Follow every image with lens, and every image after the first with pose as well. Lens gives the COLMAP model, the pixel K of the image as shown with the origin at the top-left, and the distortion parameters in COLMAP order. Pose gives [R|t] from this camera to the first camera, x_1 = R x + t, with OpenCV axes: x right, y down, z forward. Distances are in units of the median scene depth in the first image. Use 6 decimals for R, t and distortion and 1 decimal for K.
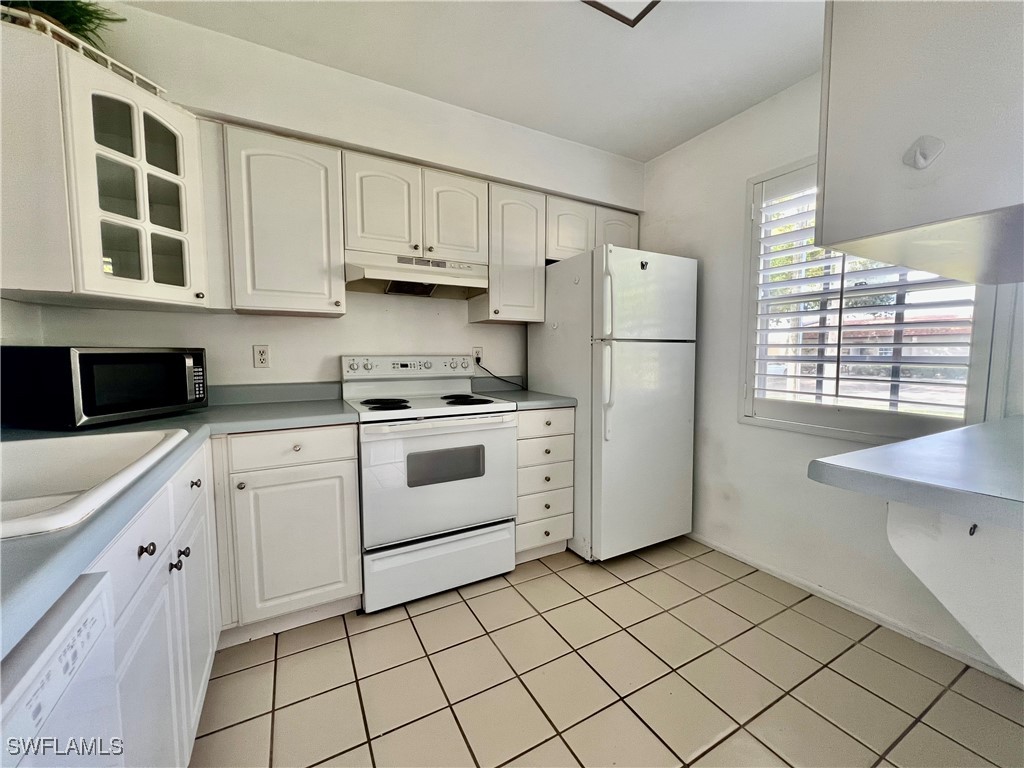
lens RADIAL K [[409.9, 0, 512.1], [0, 409.9, 387.3], [0, 0, 1]] dist [0.000167, 0.000036]
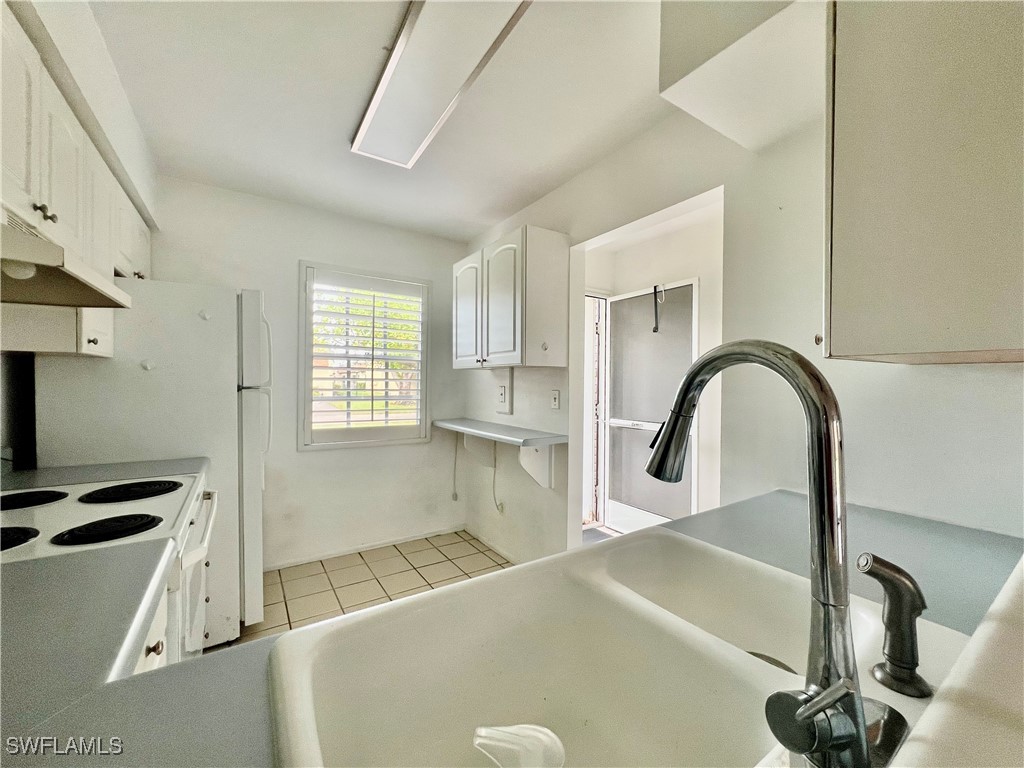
lens RADIAL K [[409.9, 0, 511.3], [0, 409.9, 379.4], [0, 0, 1]] dist [0.000167, 0.000036]
pose [[-0.076396, 0.004874, 0.997066, -0.807882], [0.076425, 0.997075, 0.000982, -0.091778], [-0.994144, 0.076275, -0.076545, 0.486931]]
